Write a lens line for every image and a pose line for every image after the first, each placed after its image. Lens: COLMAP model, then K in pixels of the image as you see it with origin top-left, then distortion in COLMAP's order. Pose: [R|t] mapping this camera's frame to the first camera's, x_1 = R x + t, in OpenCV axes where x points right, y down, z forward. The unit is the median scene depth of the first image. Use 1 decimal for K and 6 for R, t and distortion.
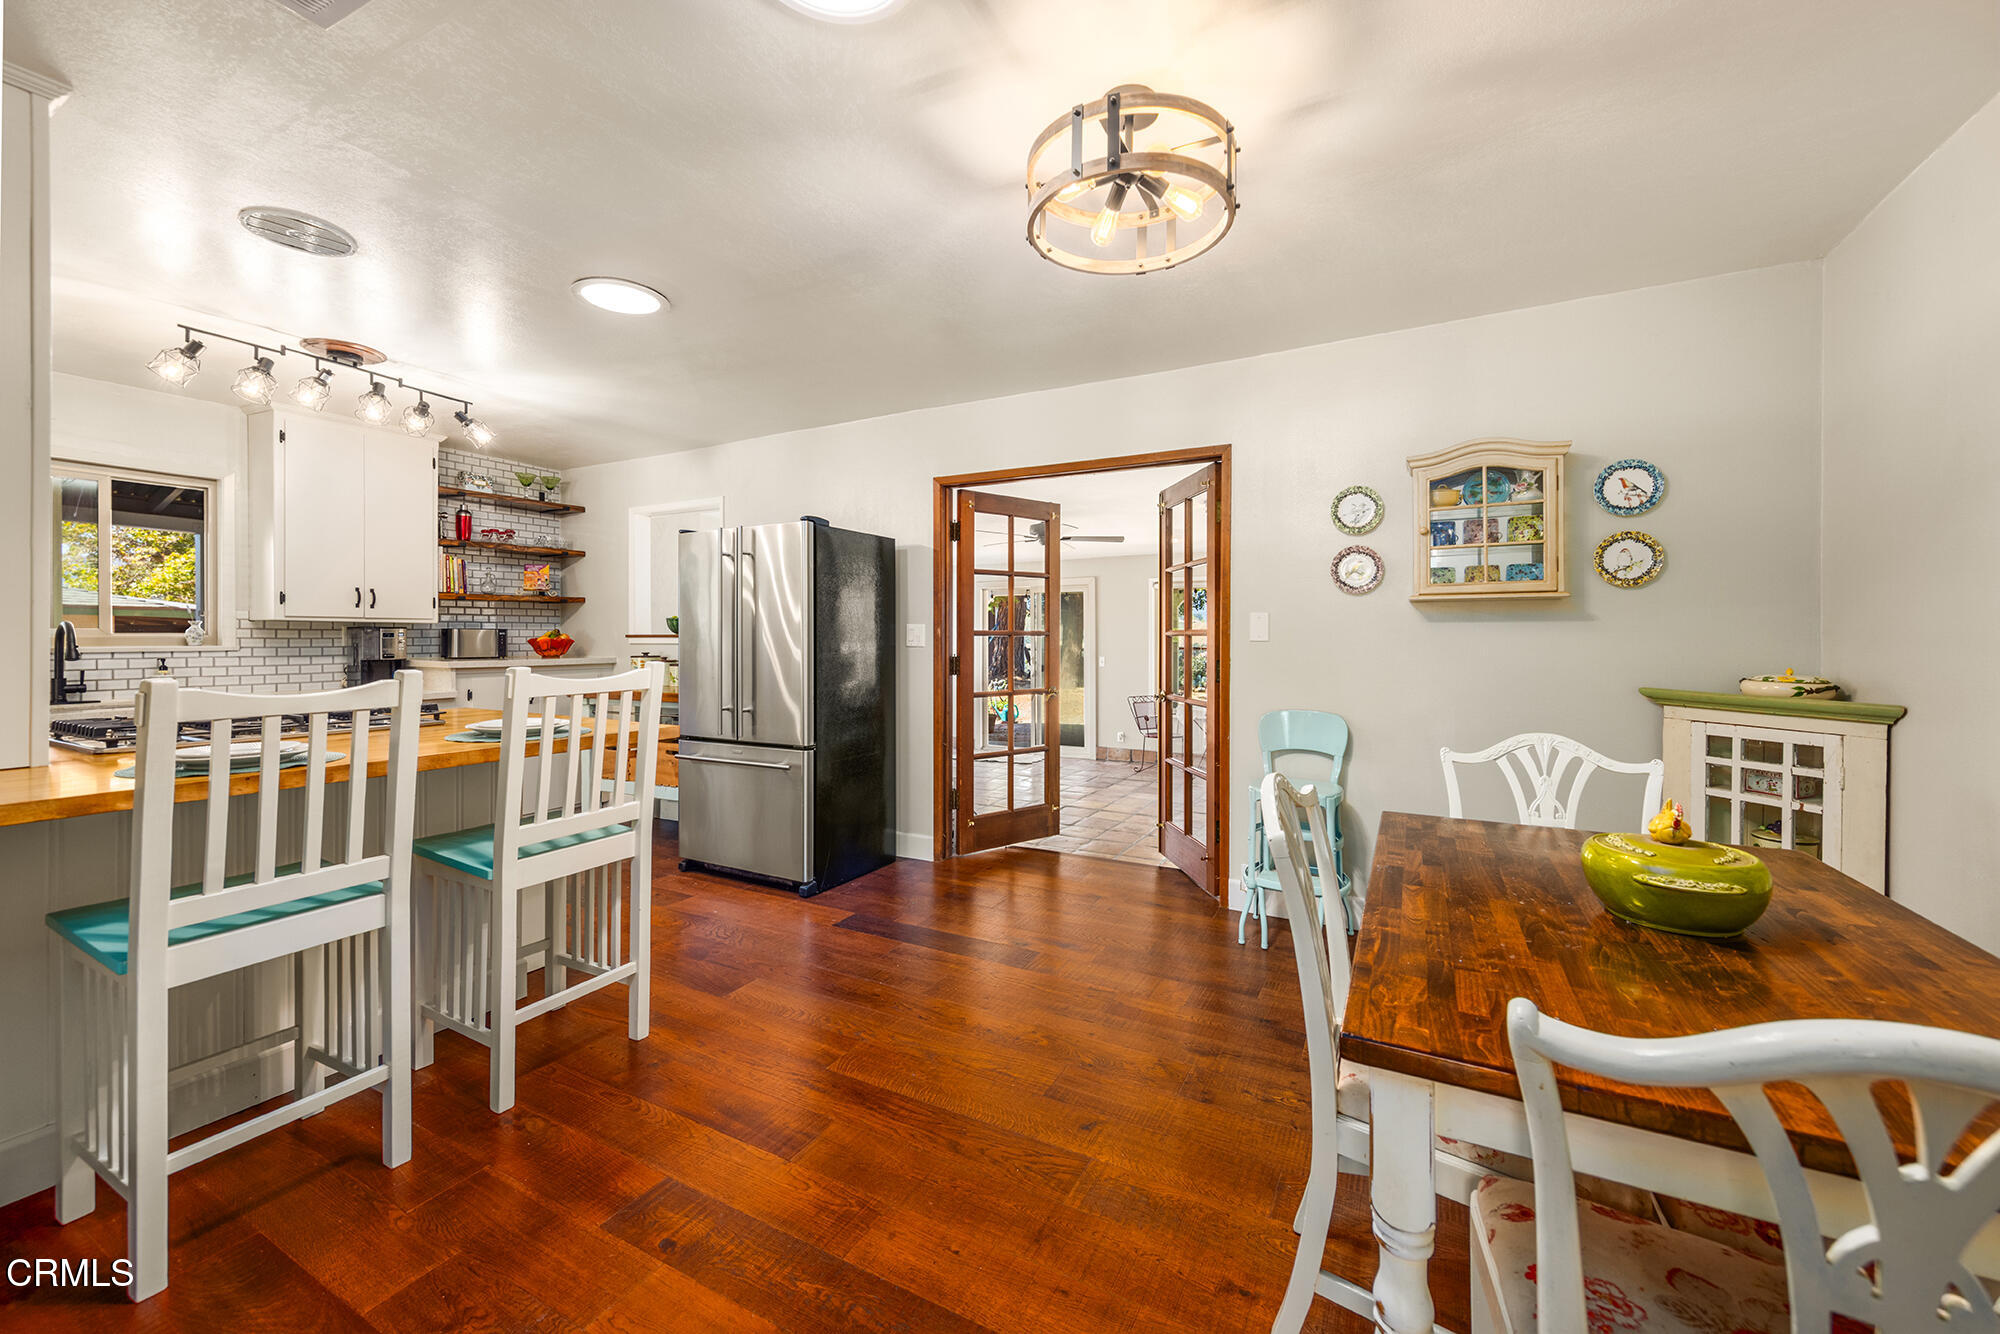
lens RADIAL K [[771.8, 0, 994.9], [0, 771.8, 639.3], [0, 0, 1]] dist [-0.001052, -0.000140]
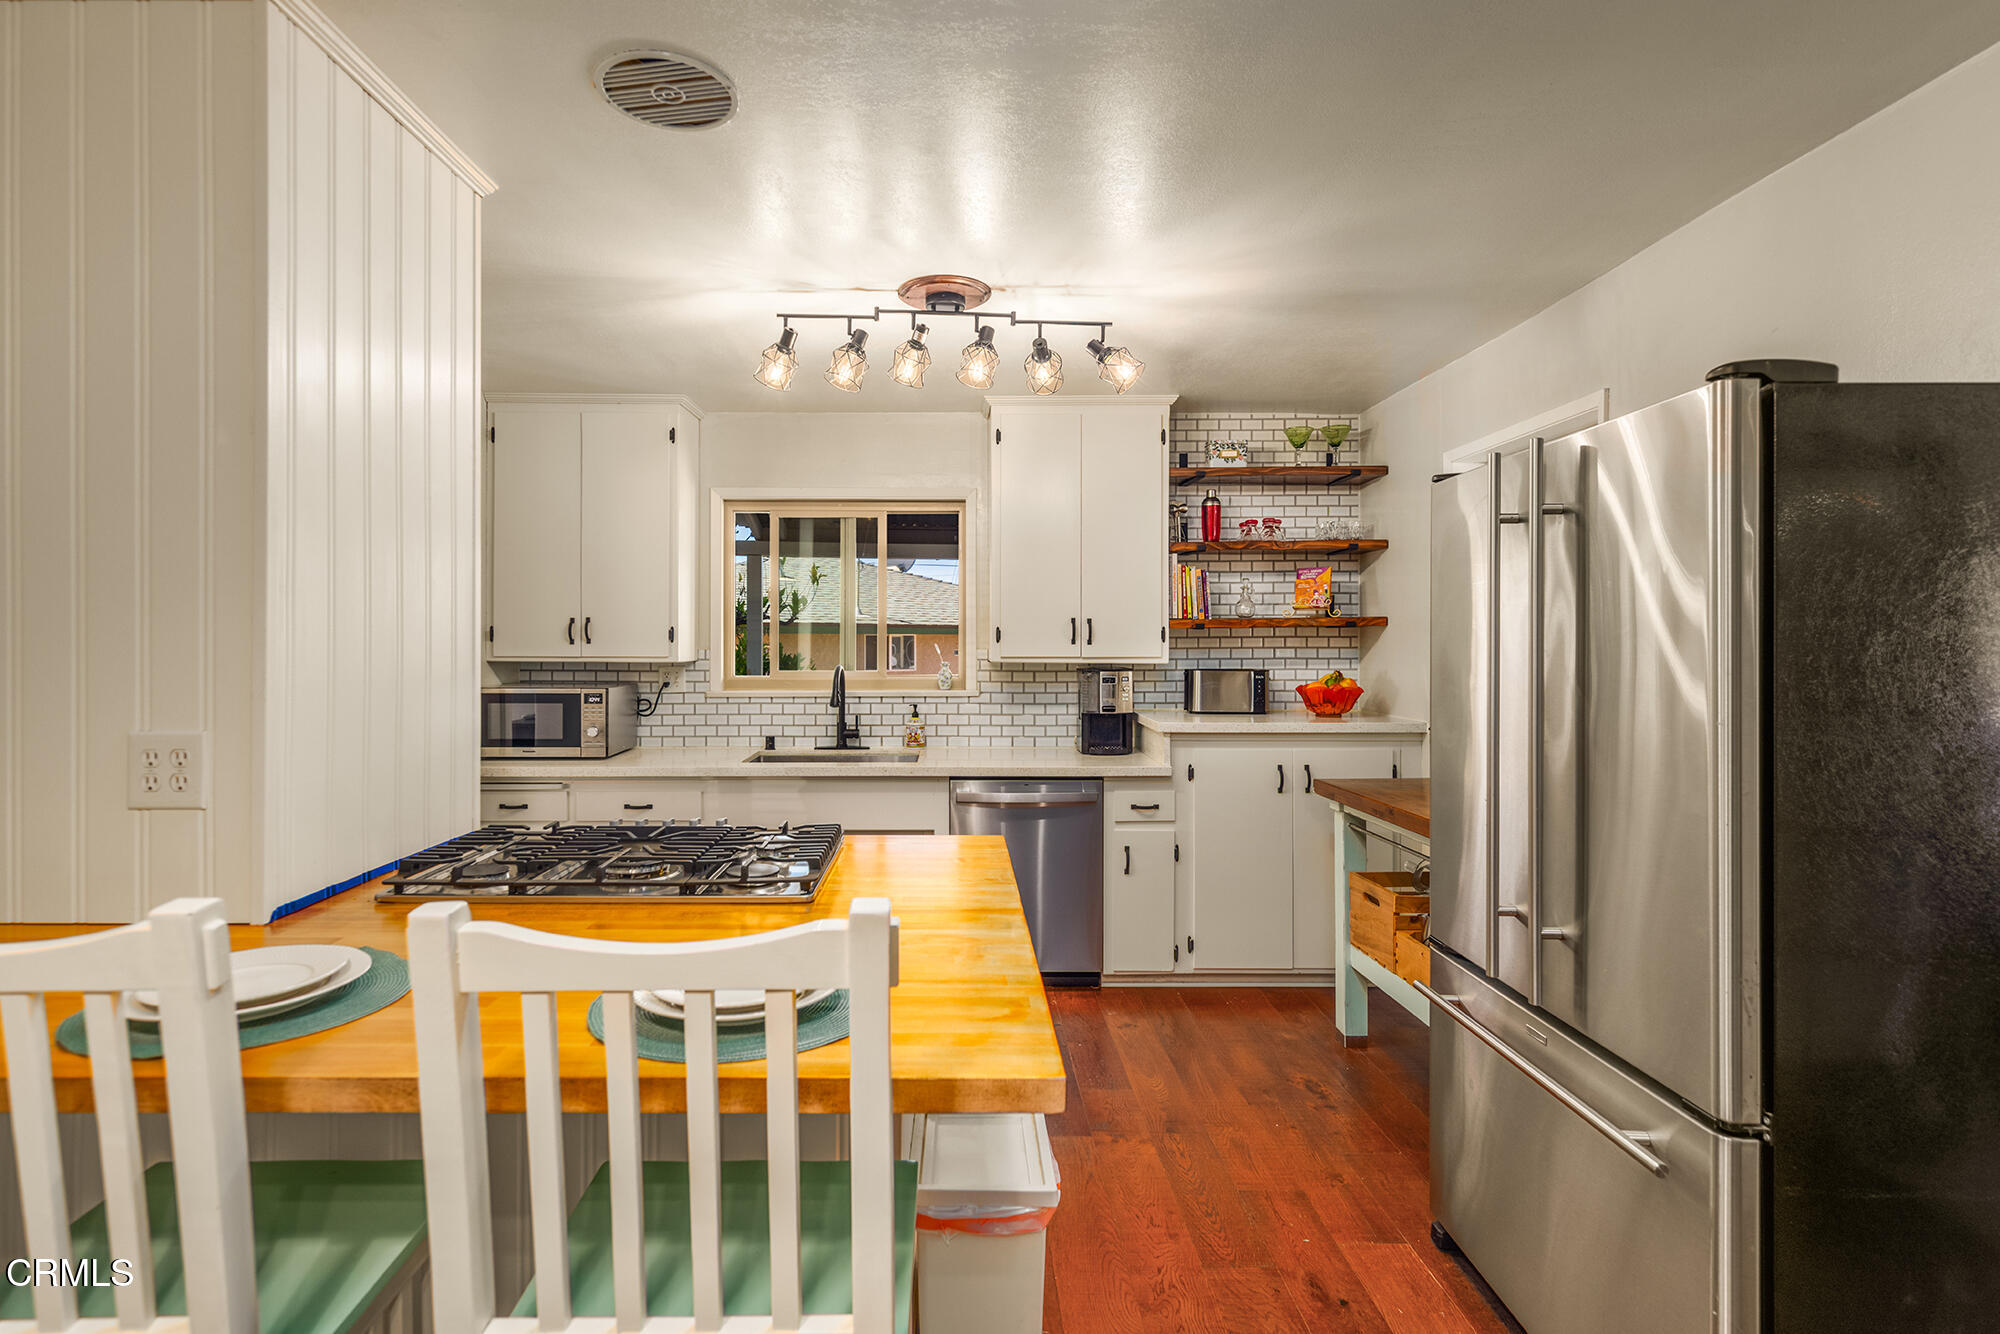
lens RADIAL K [[953.2, 0, 989.3], [0, 953.2, 643.8], [0, 0, 1]] dist [0.001245, -0.000313]
pose [[0.490470, -0.000700, -0.871458, -0.049466], [-0.001450, 0.999998, -0.001620, -0.039776], [0.871457, 0.002058, 0.490468, 0.464166]]
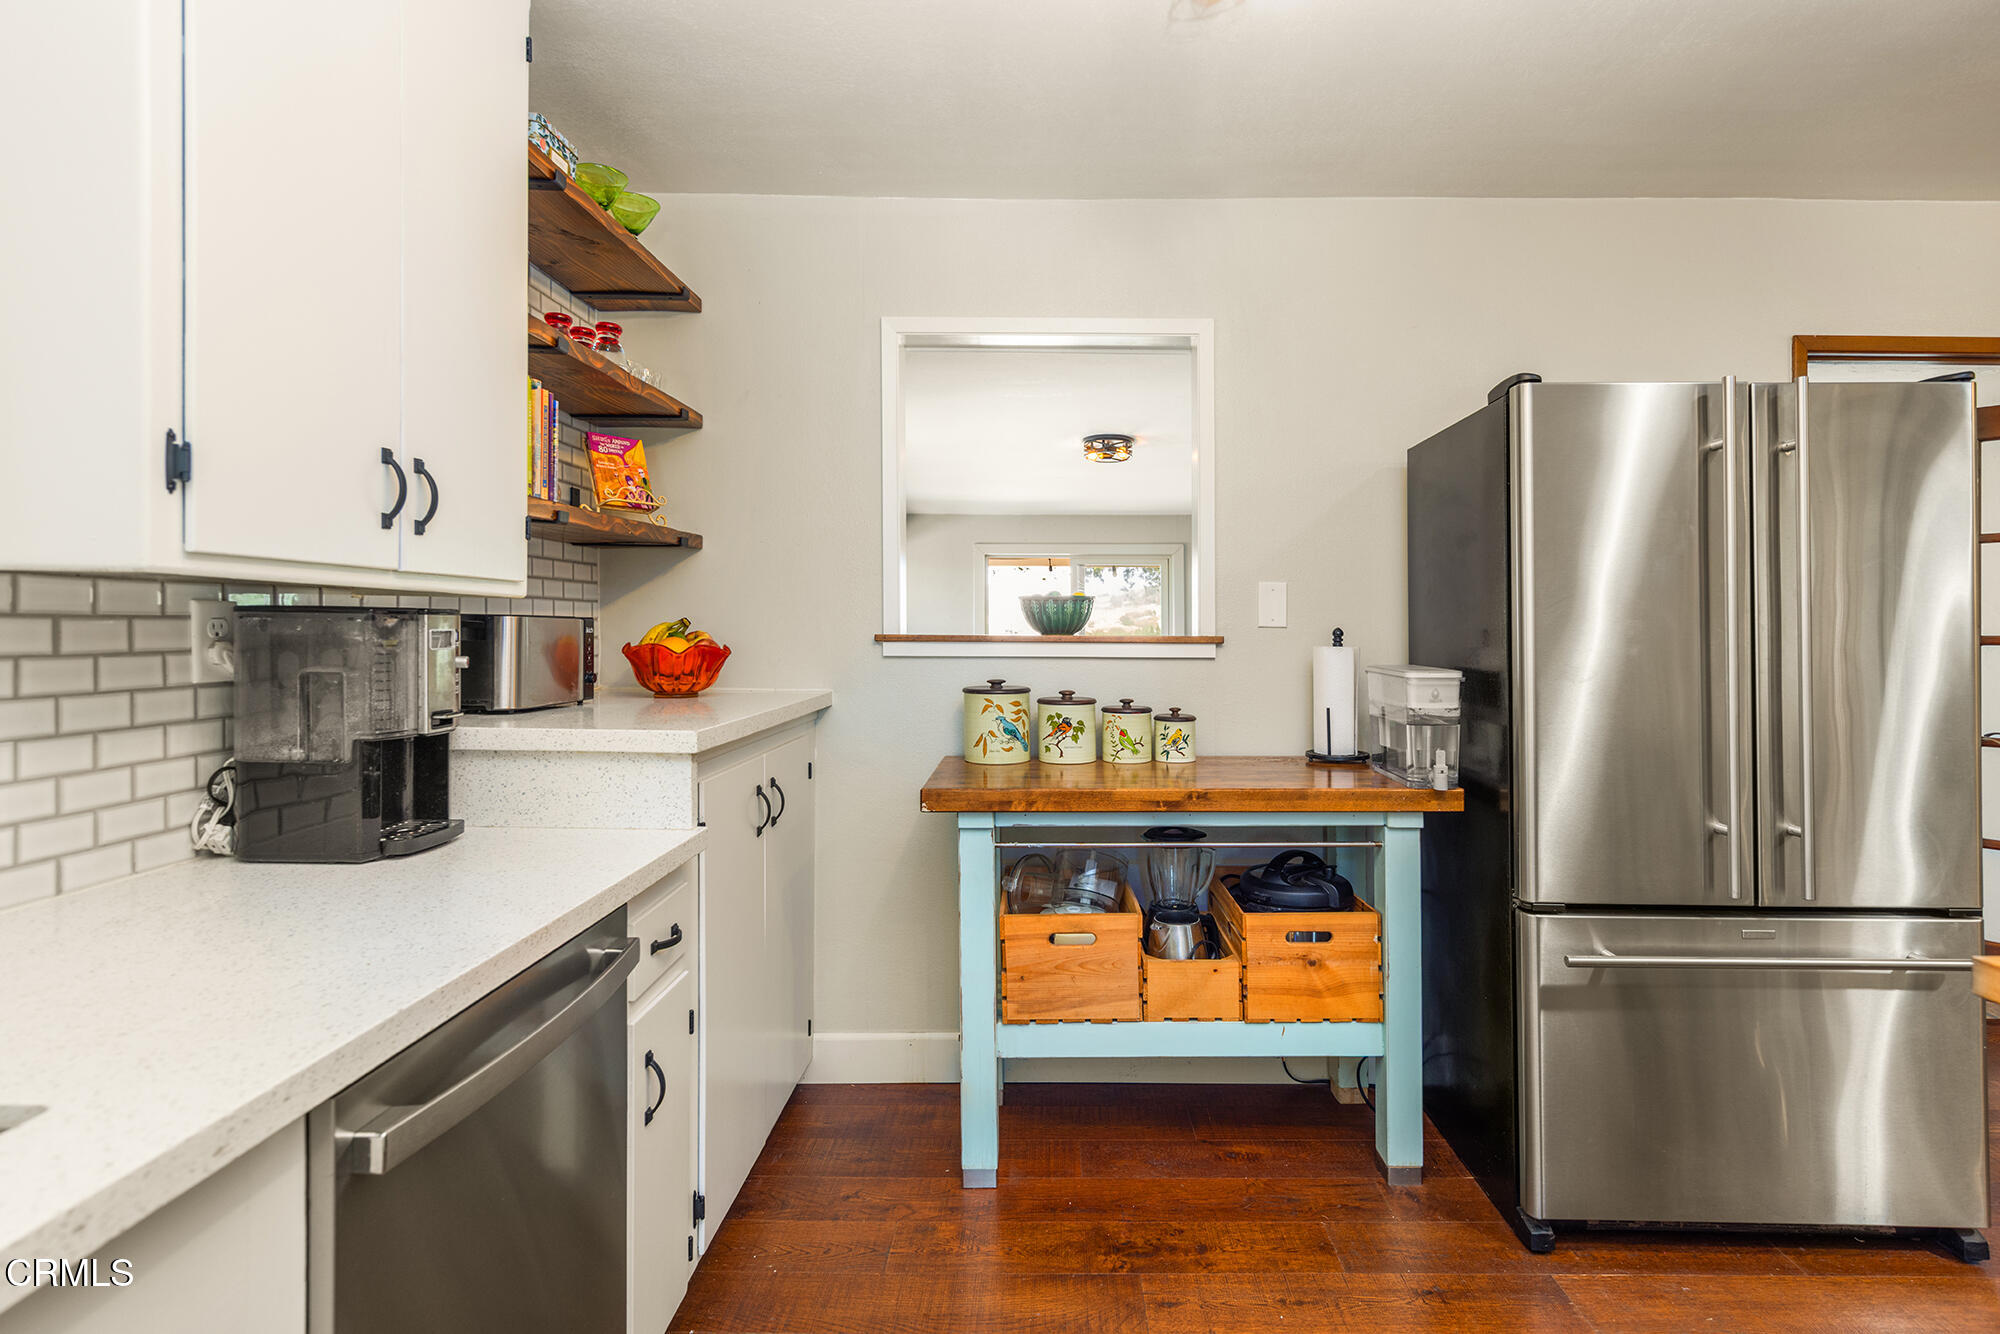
lens RADIAL K [[1013.4, 0, 1002.0], [0, 1013.4, 625.2], [0, 0, 1]] dist [0.000071, 0.000149]
pose [[0.878160, 0.007640, 0.478306, -0.801280], [-0.006216, 0.999970, -0.004559, -0.010098], [-0.478326, 0.001030, 0.878182, 0.615384]]
